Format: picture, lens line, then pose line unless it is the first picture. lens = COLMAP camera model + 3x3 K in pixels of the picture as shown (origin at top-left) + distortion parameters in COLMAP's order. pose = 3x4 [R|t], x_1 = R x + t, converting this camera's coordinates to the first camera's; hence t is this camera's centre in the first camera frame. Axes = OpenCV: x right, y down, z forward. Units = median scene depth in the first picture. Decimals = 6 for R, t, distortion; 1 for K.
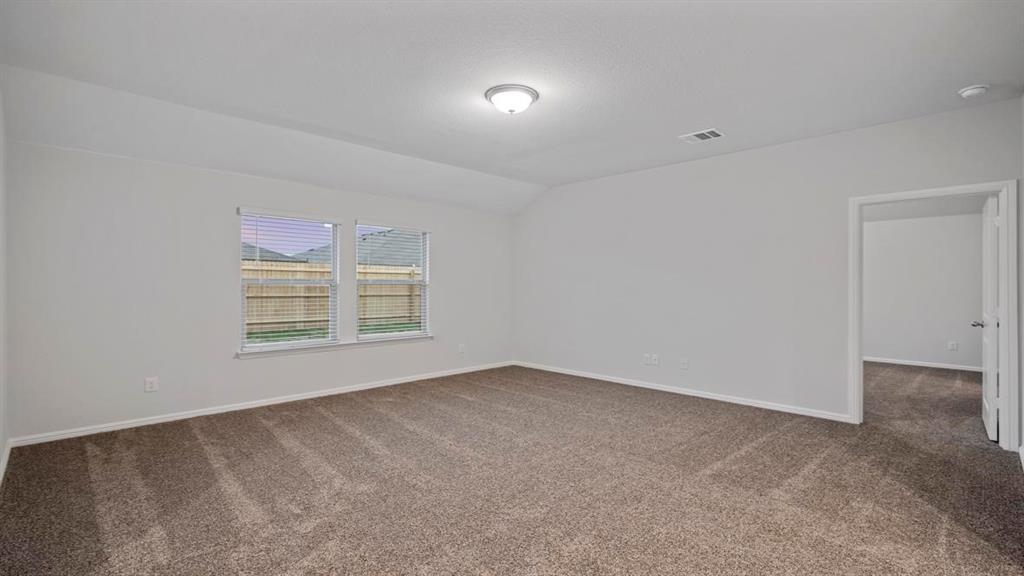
lens RADIAL K [[468.4, 0, 521.1], [0, 468.4, 287.9], [0, 0, 1]] dist [-0.001556, 0.001783]
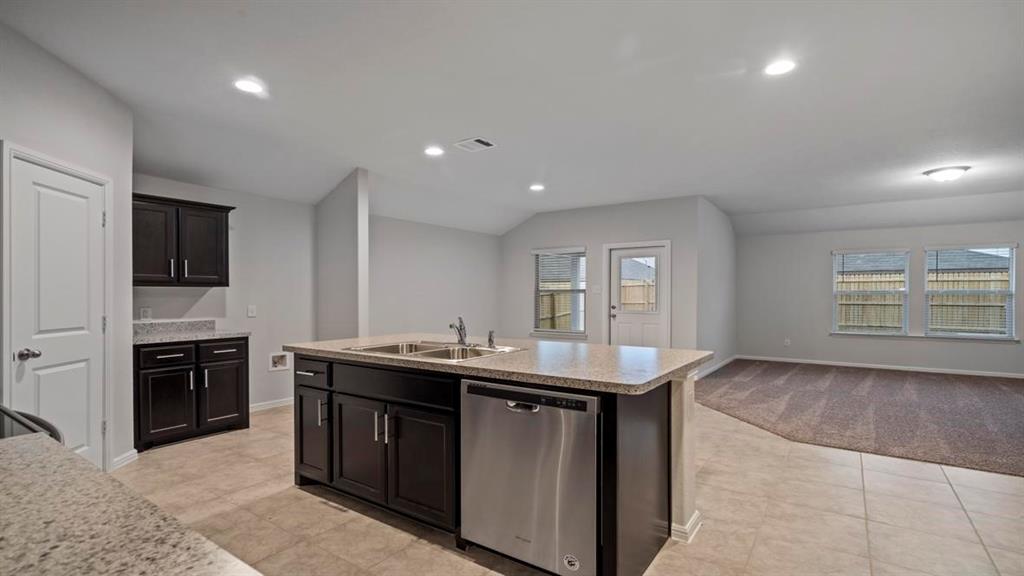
lens RADIAL K [[468.4, 0, 515.2], [0, 468.4, 294.5], [0, 0, 1]] dist [-0.001556, 0.001783]
pose [[0.181287, -0.001480, -0.983429, 0.404102], [-0.004666, 0.999986, -0.002365, 0.001159], [0.983419, 0.005018, 0.181278, -0.220253]]
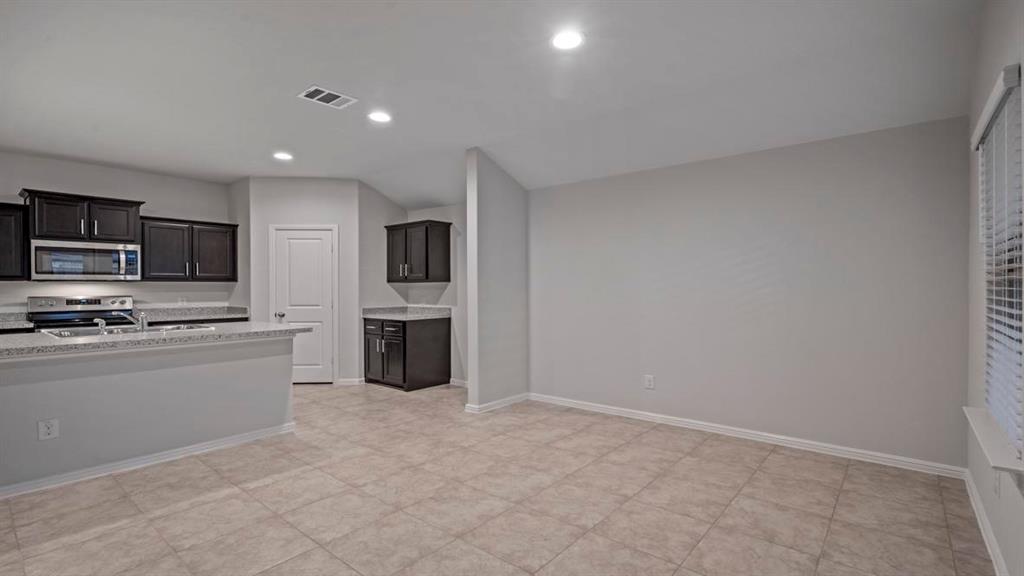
lens RADIAL K [[468.4, 0, 513.4], [0, 468.4, 290.3], [0, 0, 1]] dist [-0.001556, 0.001783]
pose [[-0.996979, 0.004643, -0.077531, -0.095332], [0.003861, 0.999940, 0.010236, -0.000605], [0.077574, 0.009906, -0.996937, 0.137707]]
